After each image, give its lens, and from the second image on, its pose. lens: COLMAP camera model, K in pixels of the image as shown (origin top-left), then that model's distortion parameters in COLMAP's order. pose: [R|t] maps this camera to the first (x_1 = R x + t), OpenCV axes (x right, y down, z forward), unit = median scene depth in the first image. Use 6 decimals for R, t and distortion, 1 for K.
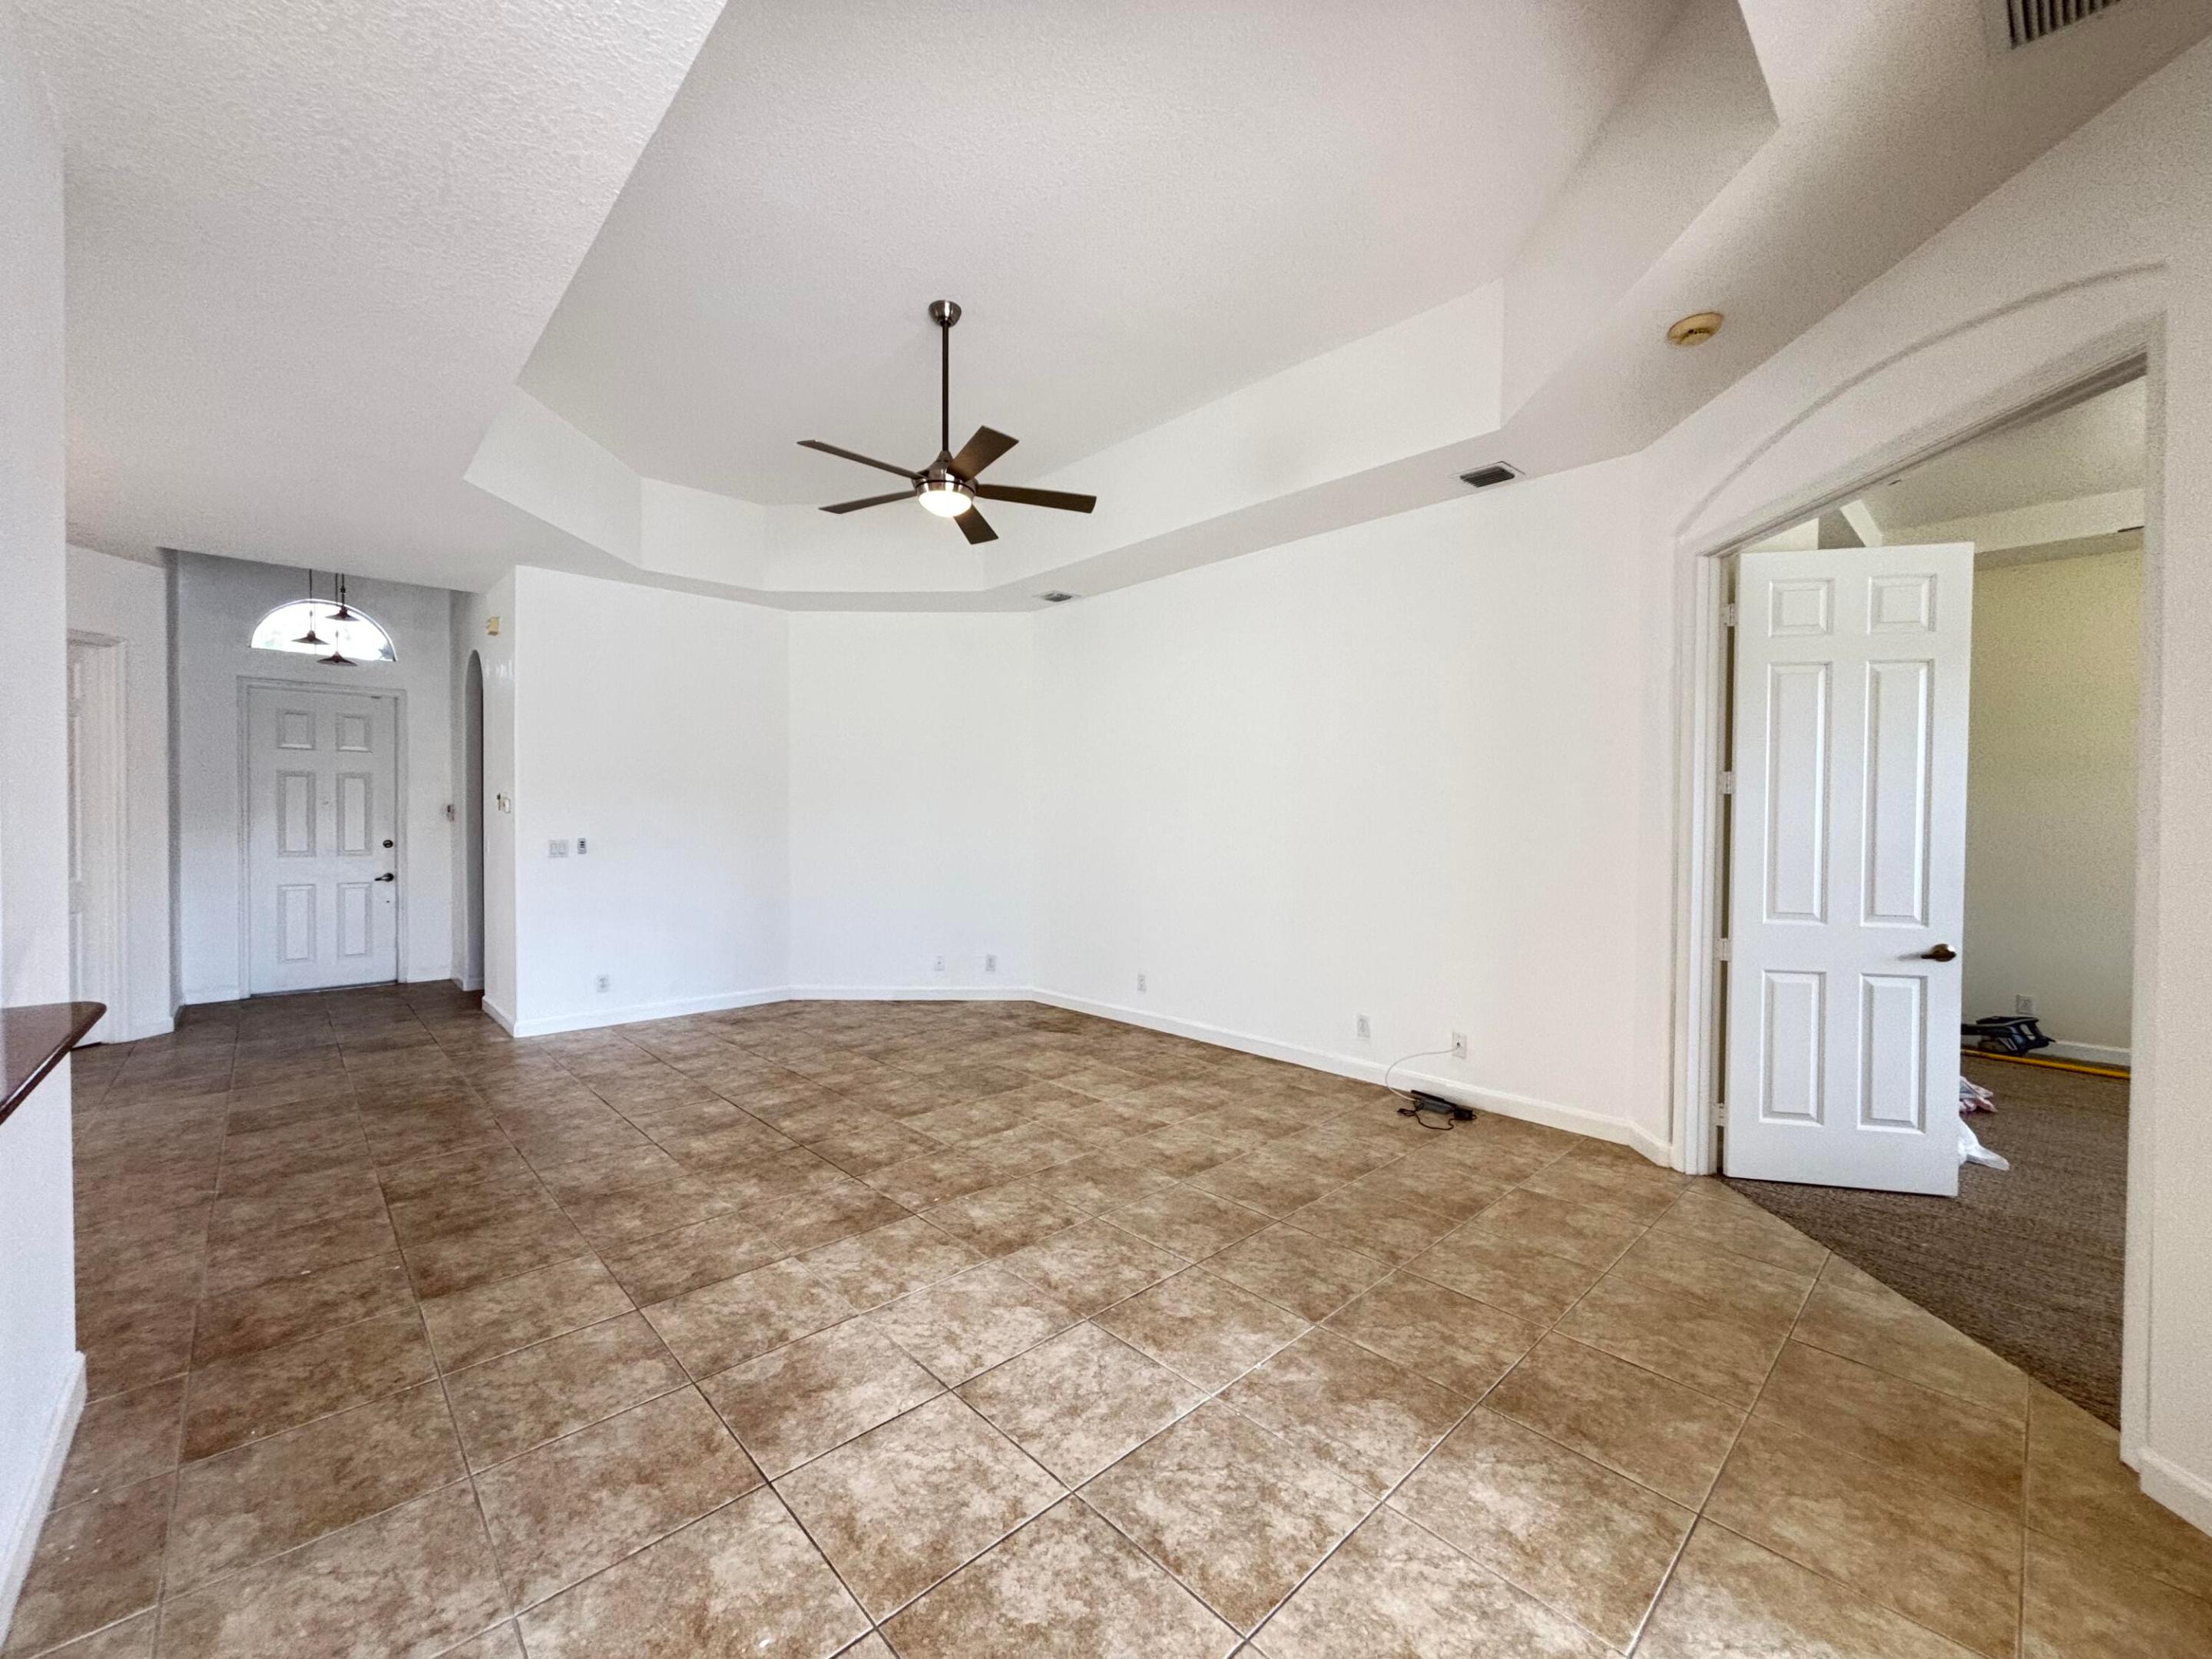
lens RADIAL K [[890.0, 0, 1104.0], [0, 890.0, 827.7], [0, 0, 1]] dist [-0.002853, 0.000157]
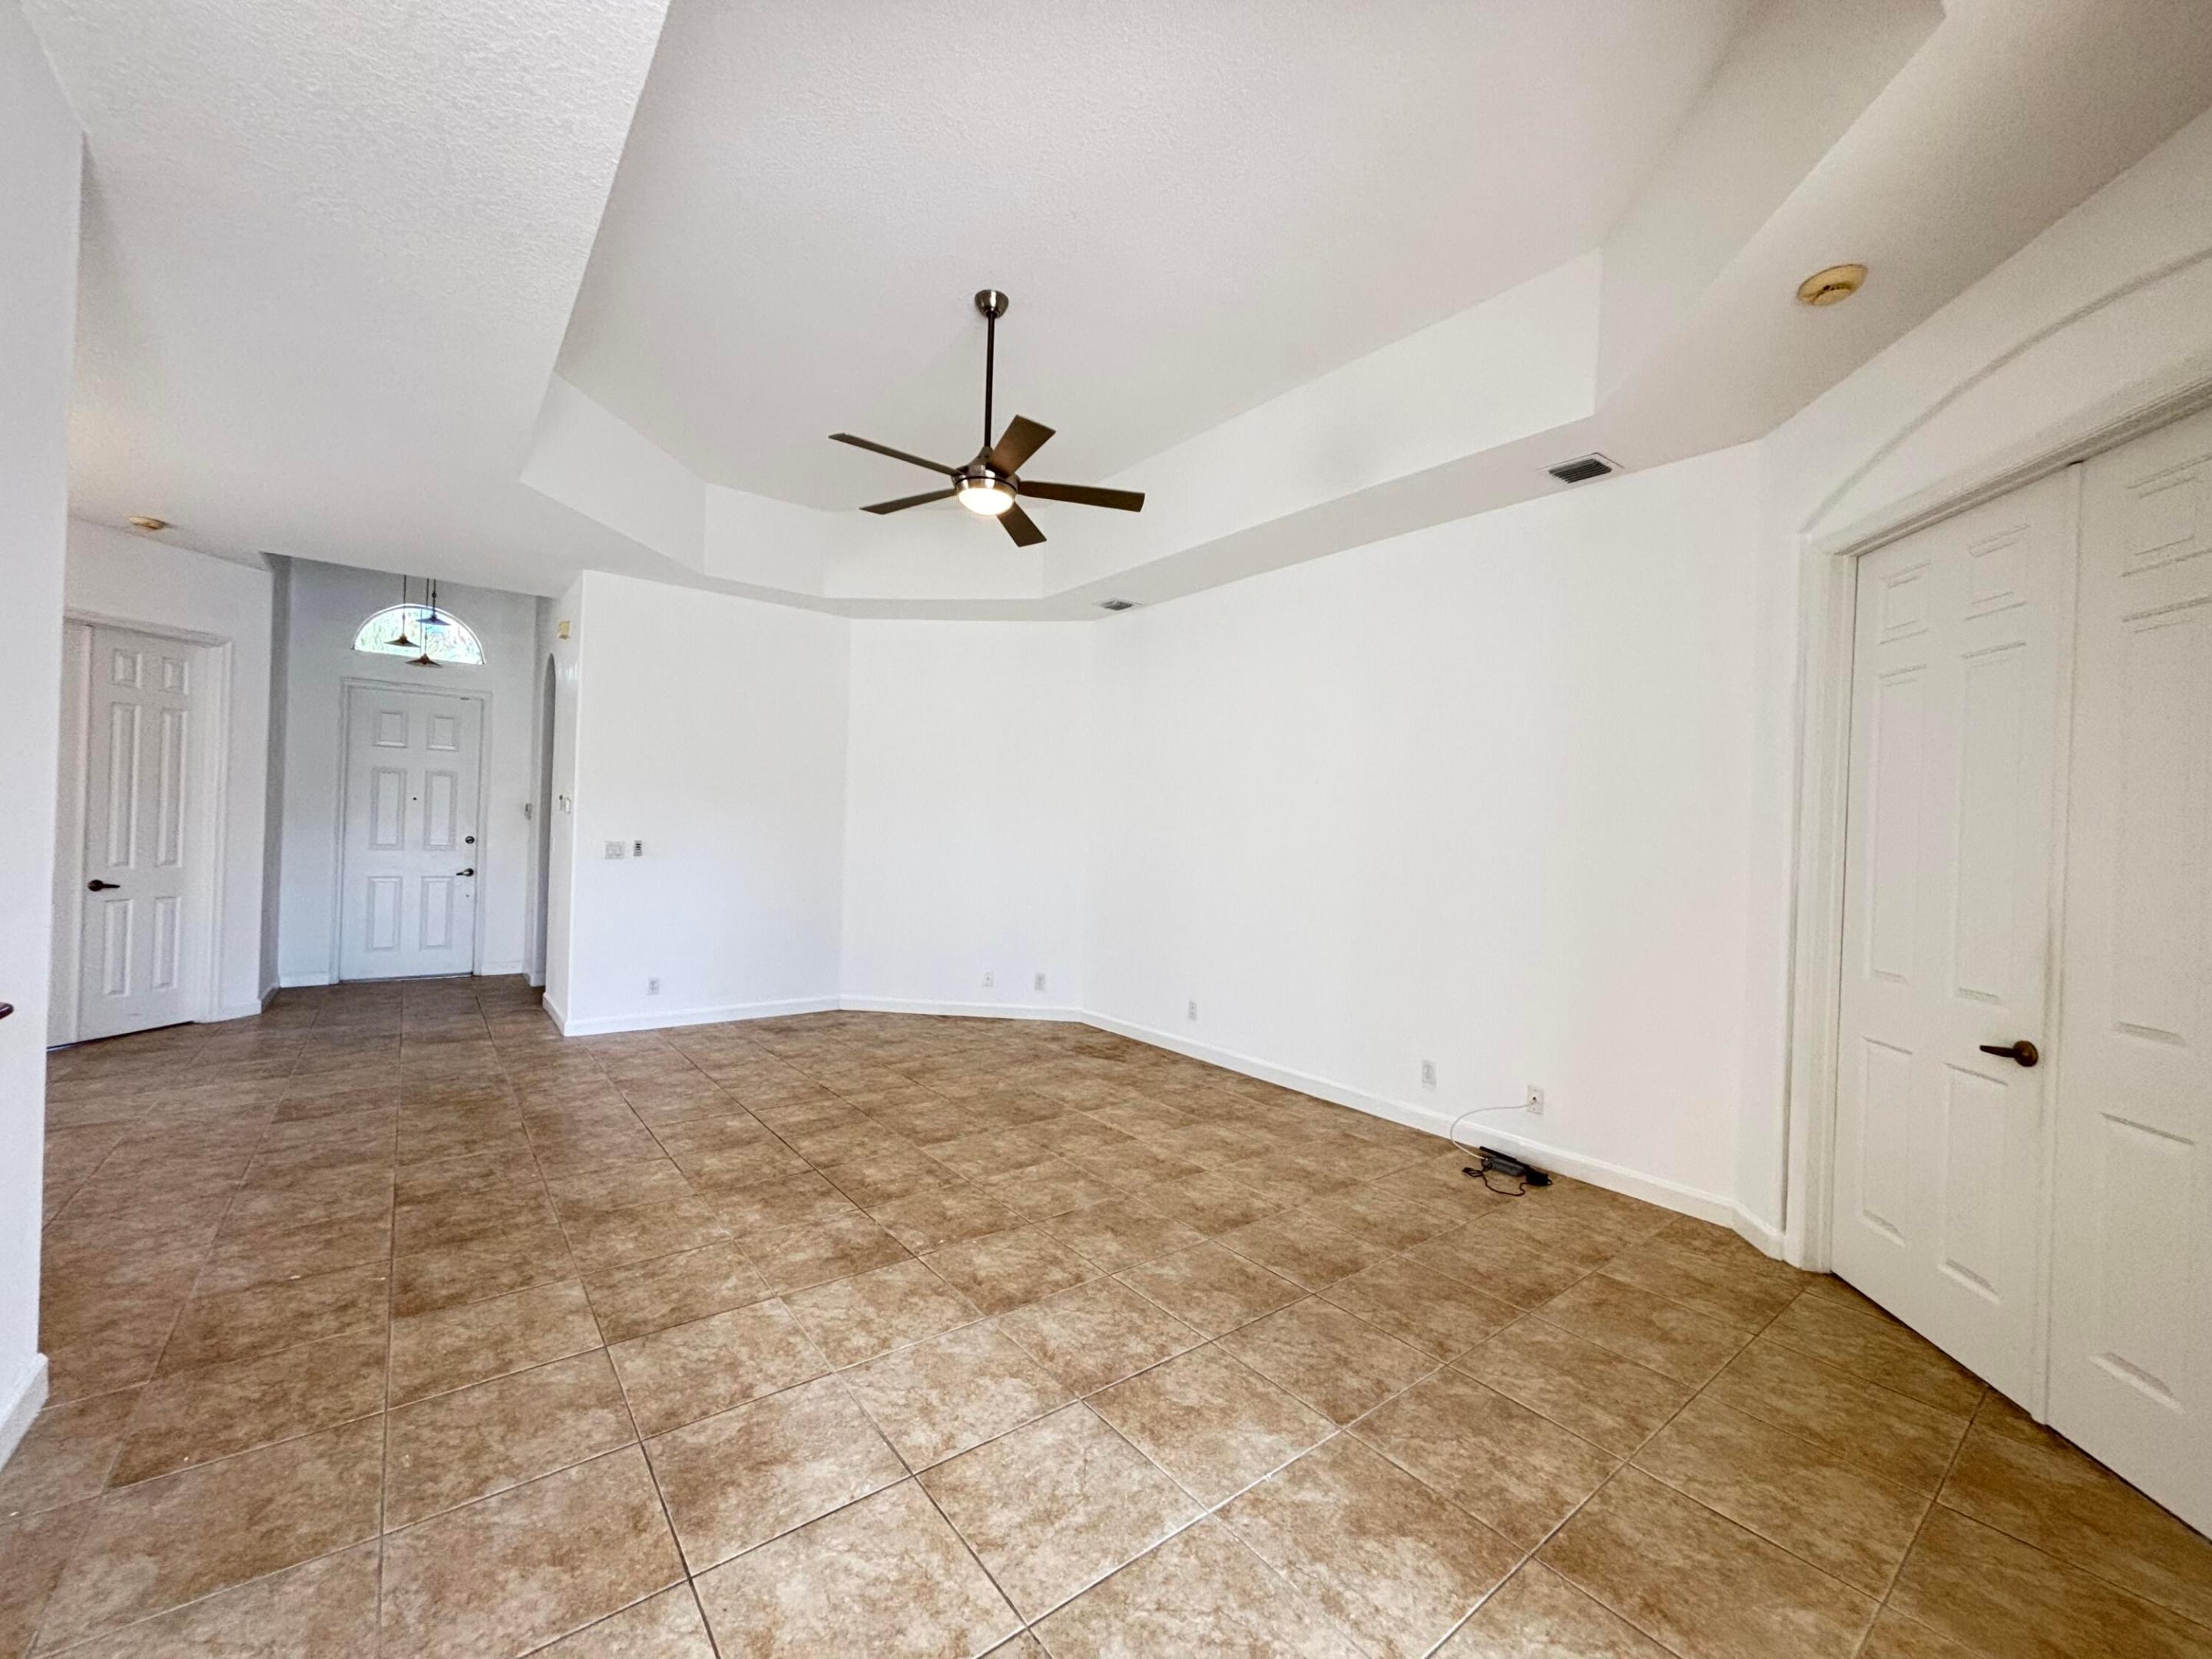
lens RADIAL K [[889.1, 0, 1102.8], [0, 889.1, 829.7], [0, 0, 1]] dist [0.001271, -0.000107]
pose [[0.995399, 0.029112, -0.091292, 0.048681], [-0.030533, 0.999433, -0.014206, -0.003990], [0.090827, 0.016928, 0.995723, 0.075735]]
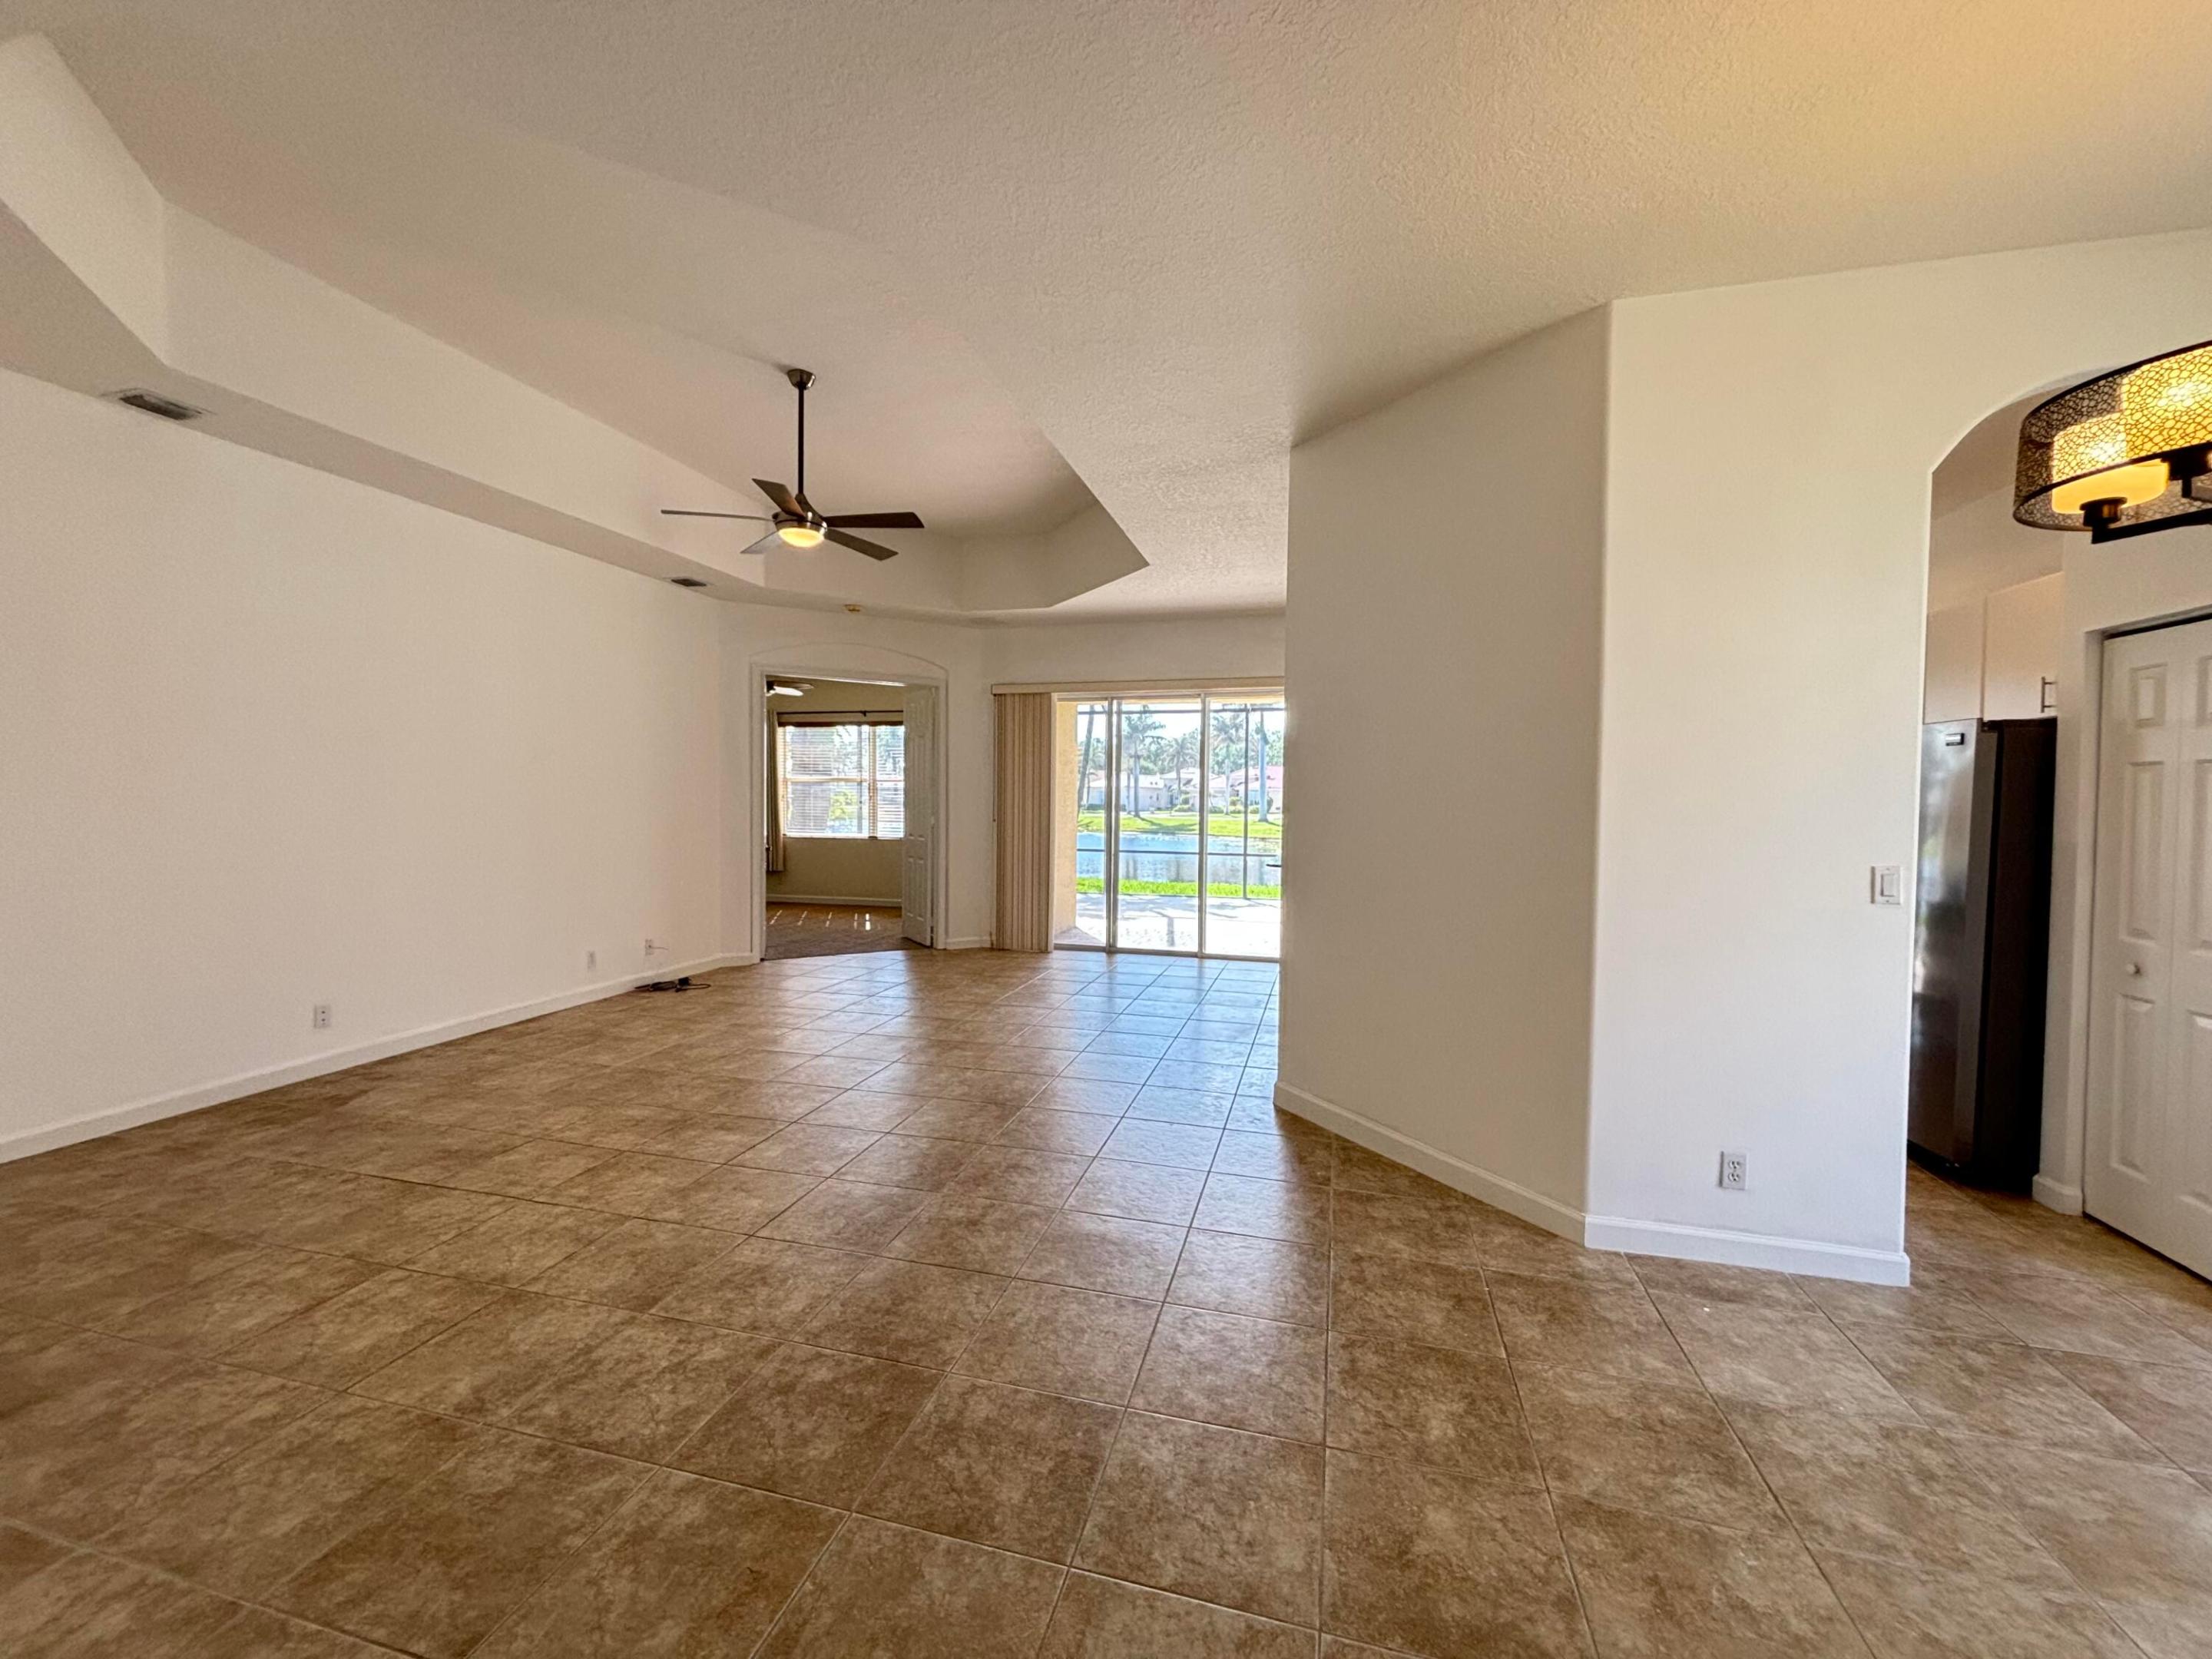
lens RADIAL K [[889.1, 0, 1102.8], [0, 889.1, 829.7], [0, 0, 1]] dist [0.001271, -0.000107]
pose [[-0.528818, -0.038833, 0.847846, -1.596391], [-0.002496, 0.999020, 0.044200, -0.026227], [-0.848731, 0.021257, -0.528397, 1.443973]]
